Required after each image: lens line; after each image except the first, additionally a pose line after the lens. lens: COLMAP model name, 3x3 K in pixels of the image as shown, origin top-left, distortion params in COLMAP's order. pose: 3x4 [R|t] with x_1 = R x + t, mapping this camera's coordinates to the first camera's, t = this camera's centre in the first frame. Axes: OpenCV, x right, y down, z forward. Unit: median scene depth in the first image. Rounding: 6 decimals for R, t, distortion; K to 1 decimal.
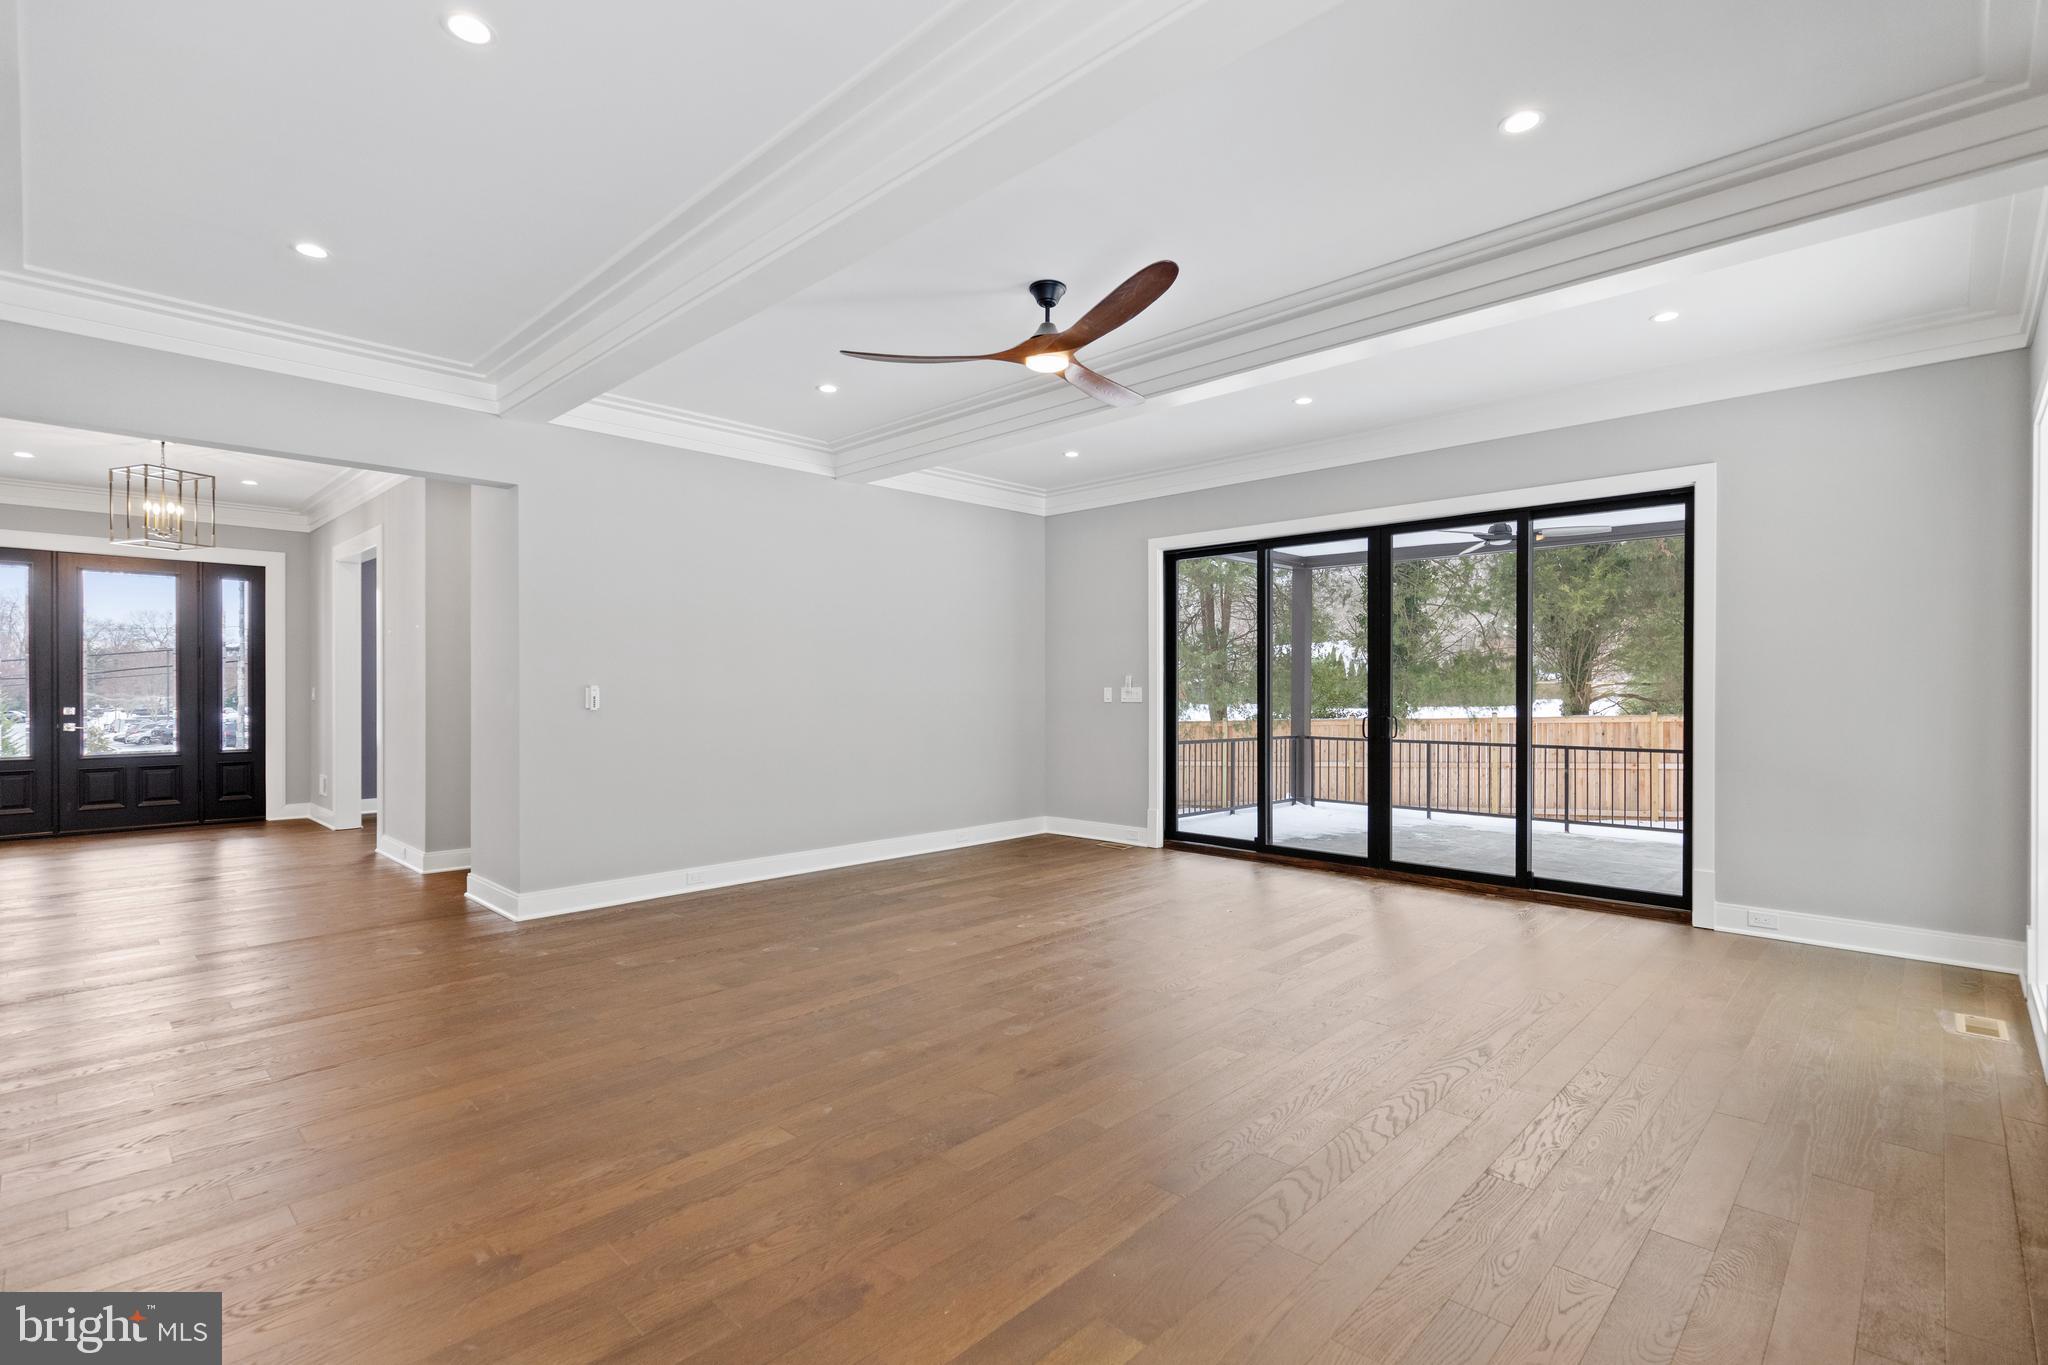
lens RADIAL K [[939.8, 0, 1016.6], [0, 939.8, 688.2], [0, 0, 1]] dist [0.010372, -0.003208]
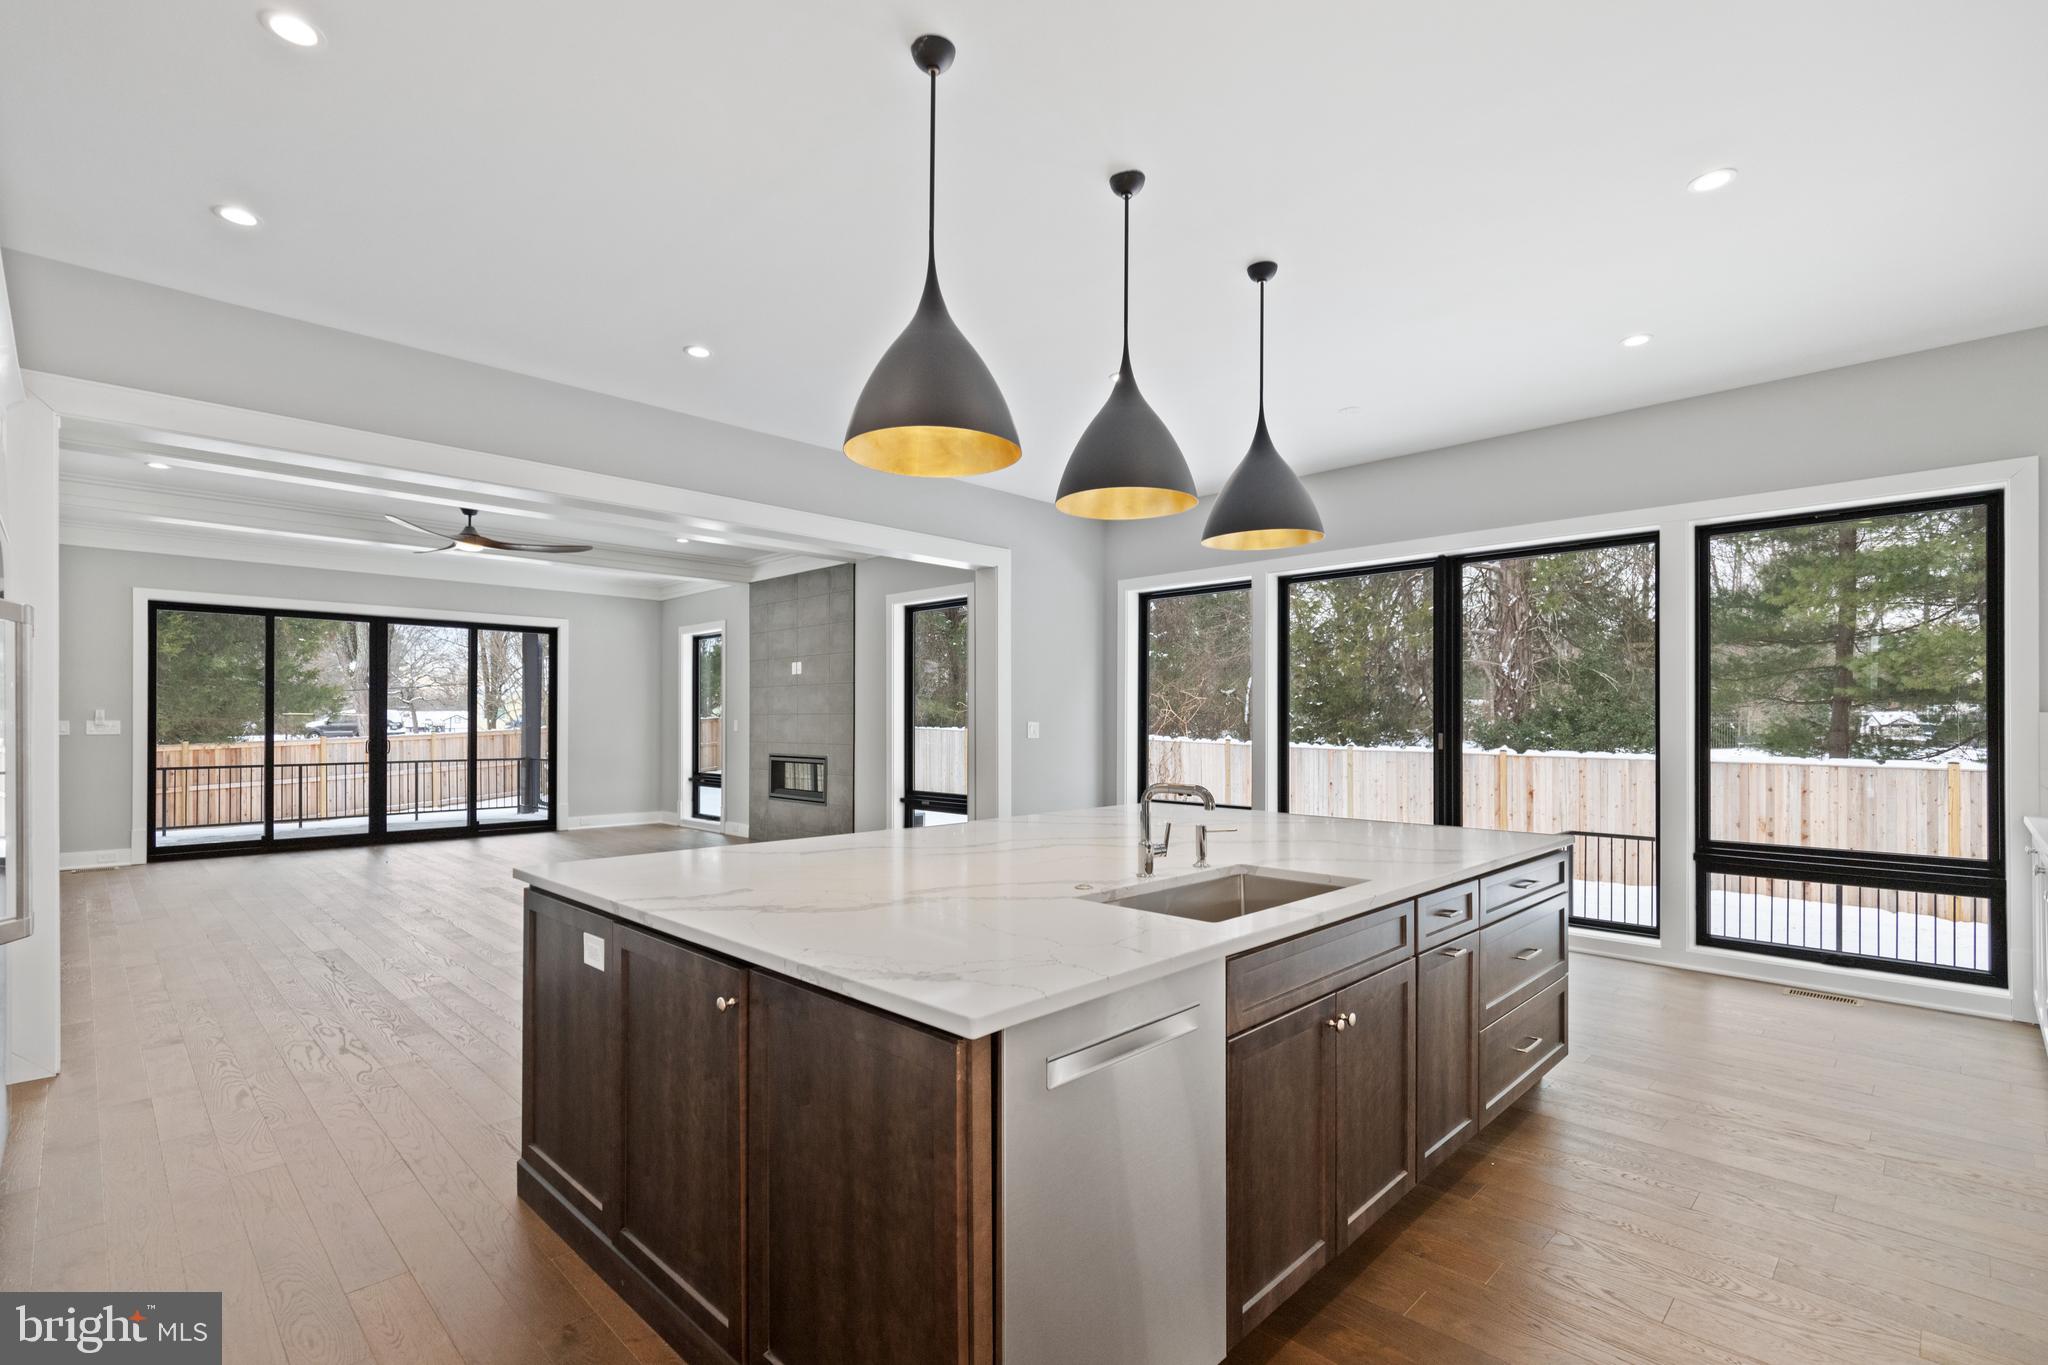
lens RADIAL K [[939.8, 0, 1029.1], [0, 939.8, 724.6], [0, 0, 1]] dist [0.010372, -0.003208]
pose [[0.000804, -0.005983, 0.999982, -0.965300], [0.001405, 0.999981, 0.005982, -0.002806], [-0.999999, 0.001401, 0.000812, -0.059510]]
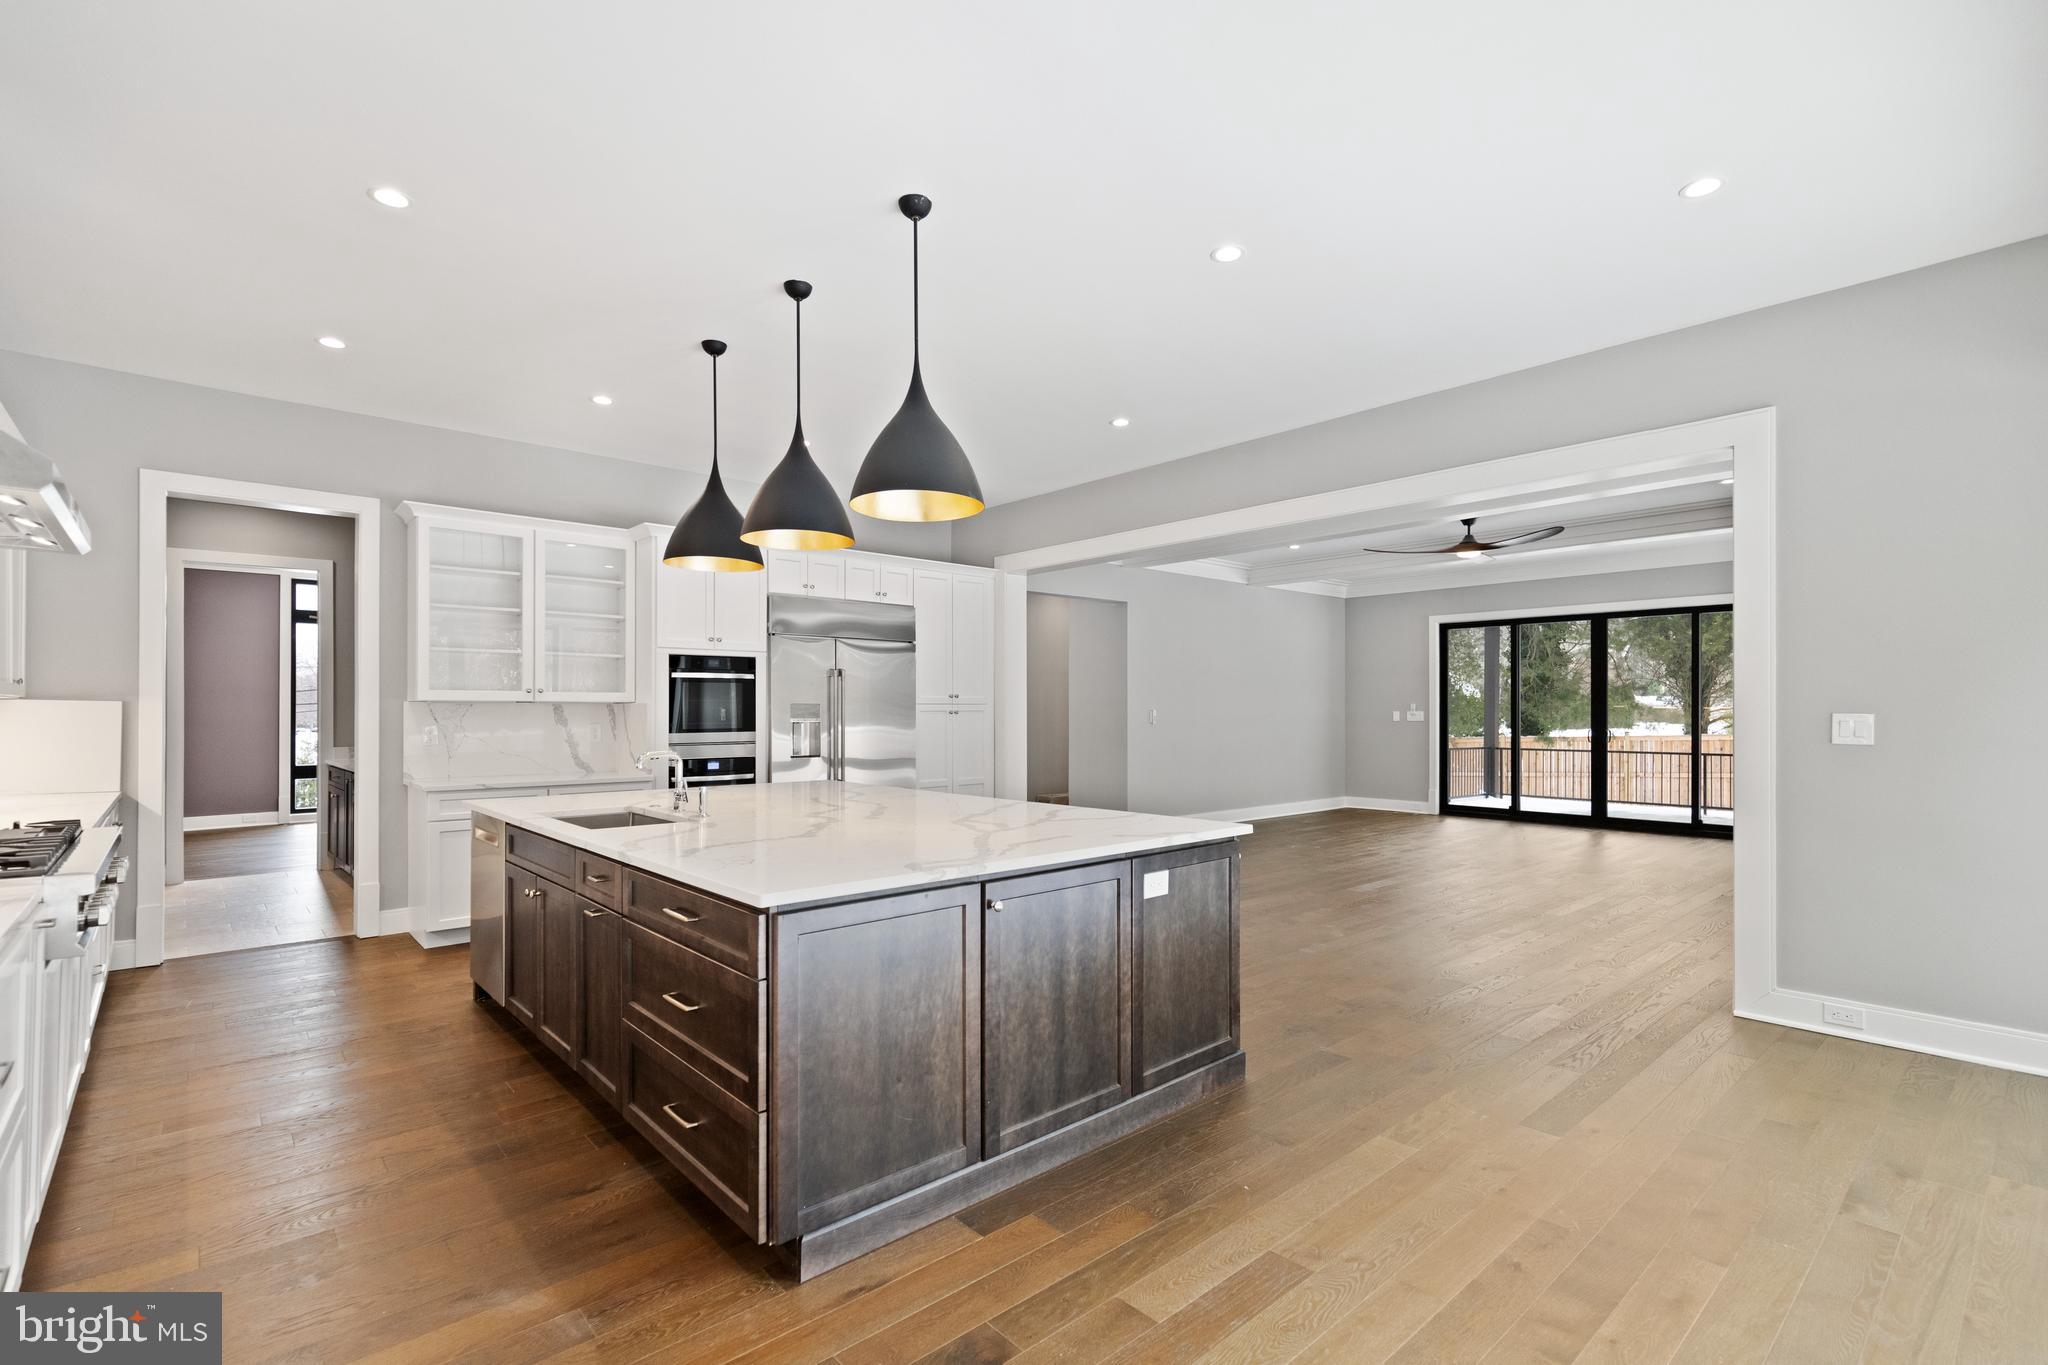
lens RADIAL K [[939.8, 0, 1026.2], [0, 939.8, 710.4], [0, 0, 1]] dist [0.010372, -0.003208]
pose [[0.998014, 0.002322, -0.062954, -0.421778], [-0.002332, 0.999997, -0.000087, -0.001593], [0.062954, 0.000234, 0.998016, -0.587939]]
